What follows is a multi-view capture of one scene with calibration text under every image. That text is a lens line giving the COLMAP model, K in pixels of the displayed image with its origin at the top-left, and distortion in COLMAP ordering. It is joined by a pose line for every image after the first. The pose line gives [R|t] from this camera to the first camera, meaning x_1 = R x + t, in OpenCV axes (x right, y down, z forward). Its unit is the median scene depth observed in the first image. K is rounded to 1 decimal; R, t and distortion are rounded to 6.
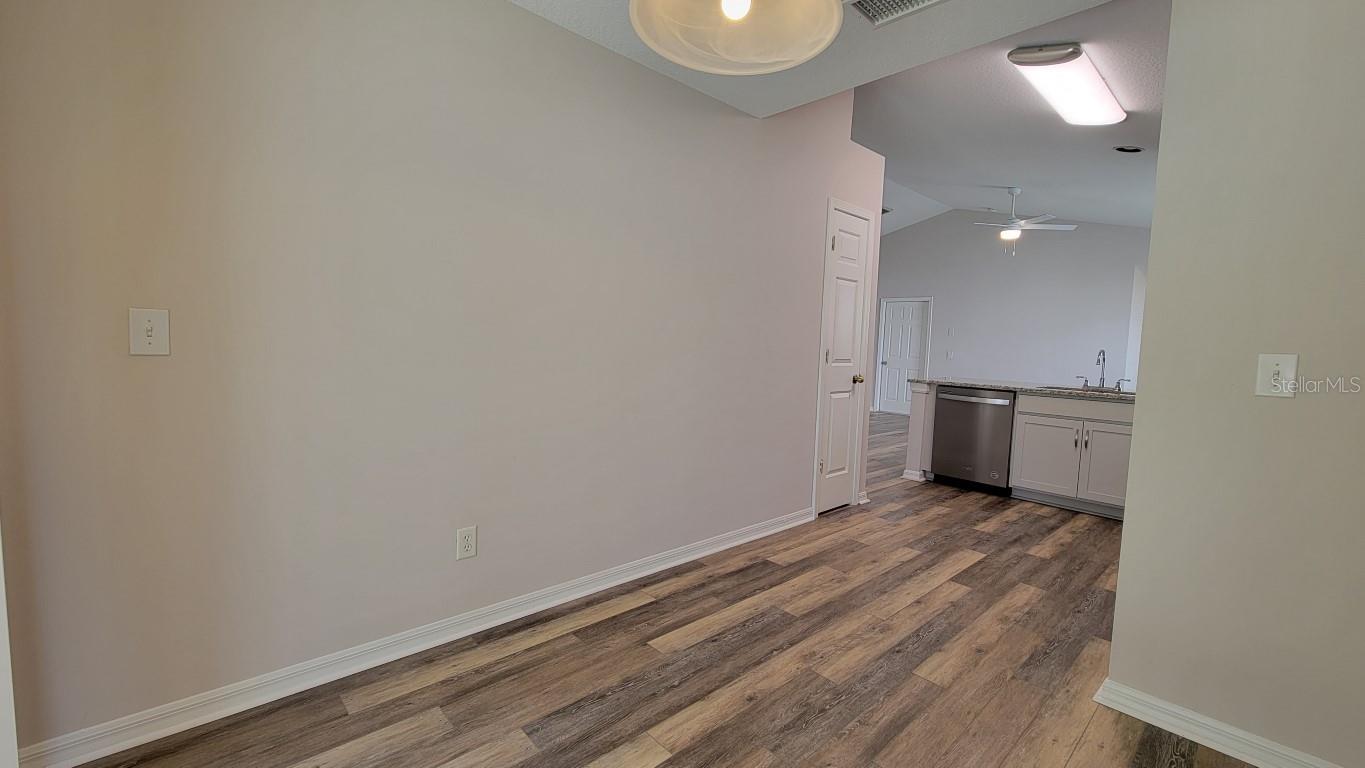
lens RADIAL K [[557.6, 0, 673.8], [0, 557.6, 380.8], [0, 0, 1]] dist [0.001817, -0.002655]
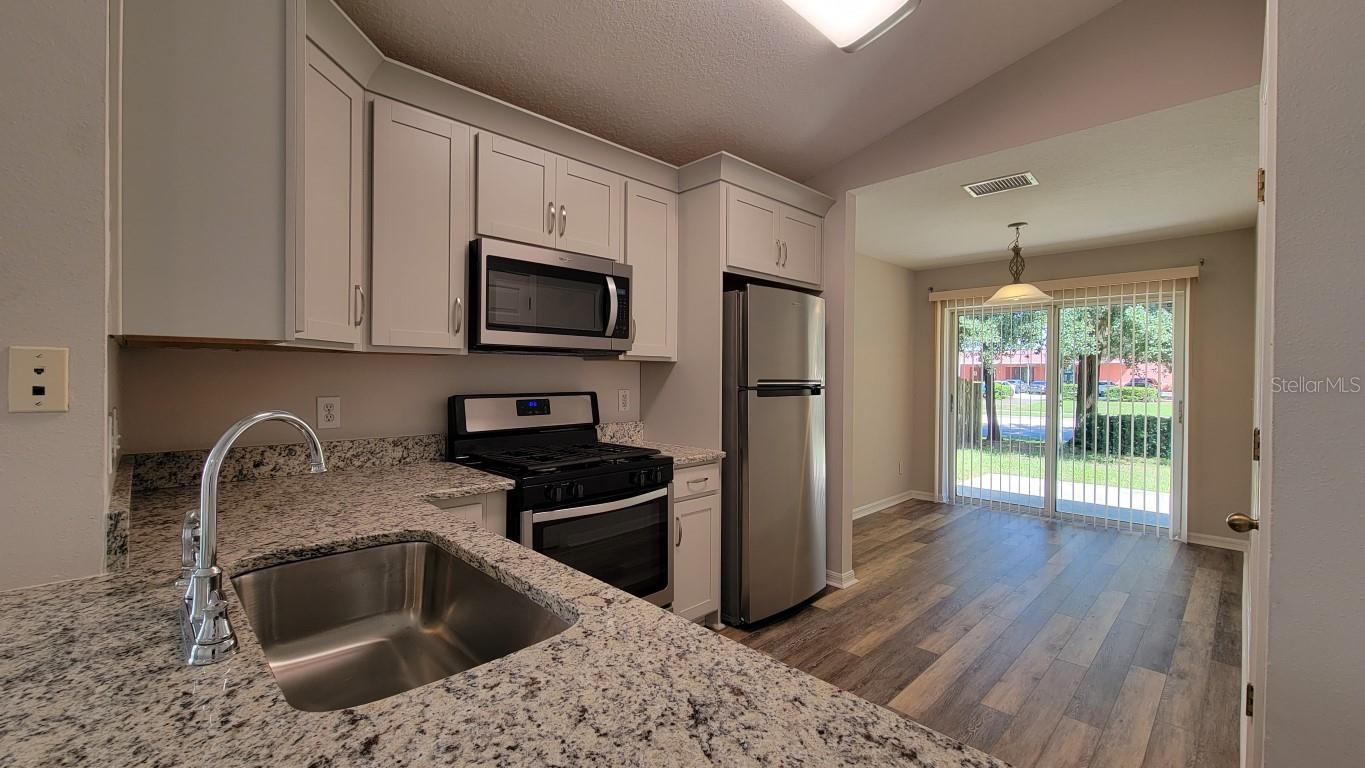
lens RADIAL K [[557.6, 0, 673.8], [0, 557.6, 380.8], [0, 0, 1]] dist [0.001817, -0.002655]
pose [[-0.998352, -0.045853, -0.034516, 0.861808], [-0.048615, 0.995282, 0.083961, -0.124060], [0.030503, 0.085500, -0.995871, 1.632737]]
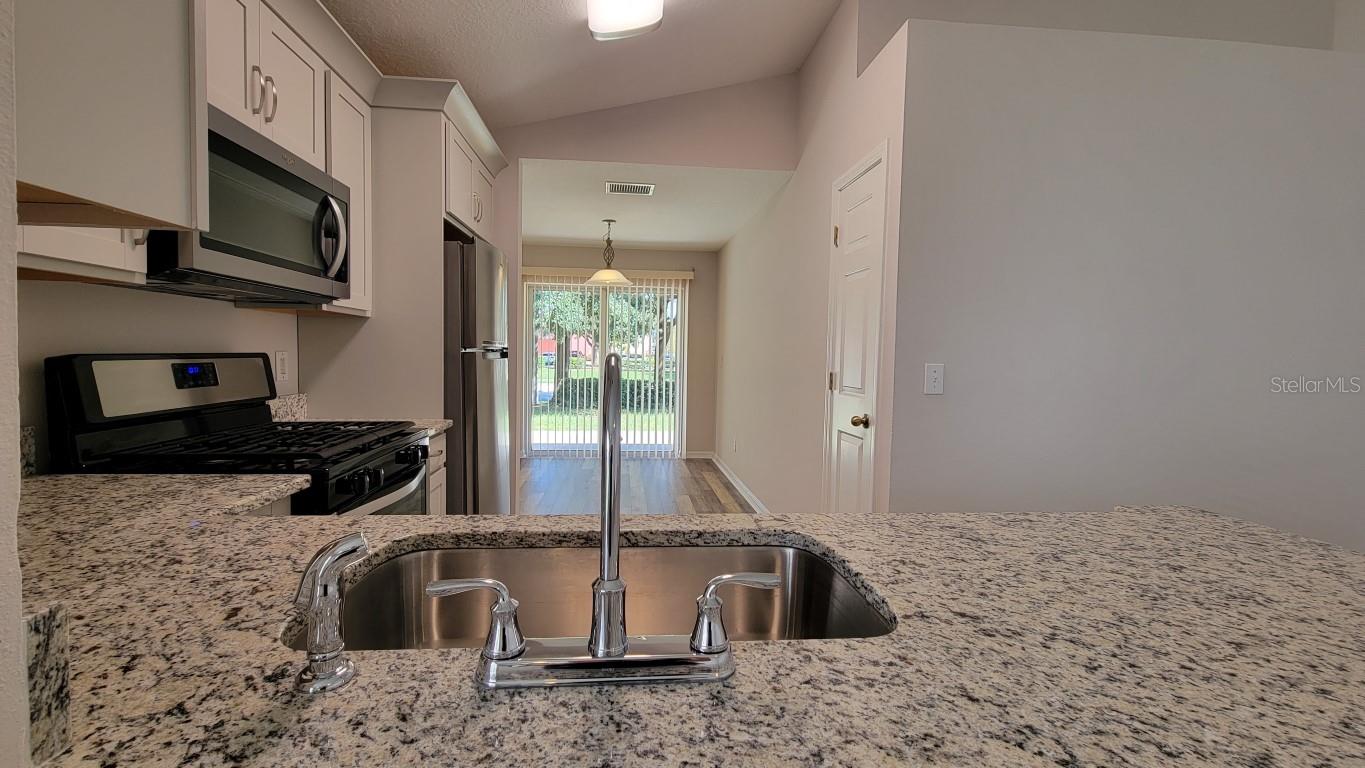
lens RADIAL K [[557.6, 0, 673.8], [0, 557.6, 380.8], [0, 0, 1]] dist [0.001817, -0.002655]
pose [[-0.601394, -0.012044, -0.798862, 1.184652], [-0.103243, 0.992674, 0.062757, -0.081570], [0.792254, 0.120219, -0.598232, 1.493346]]
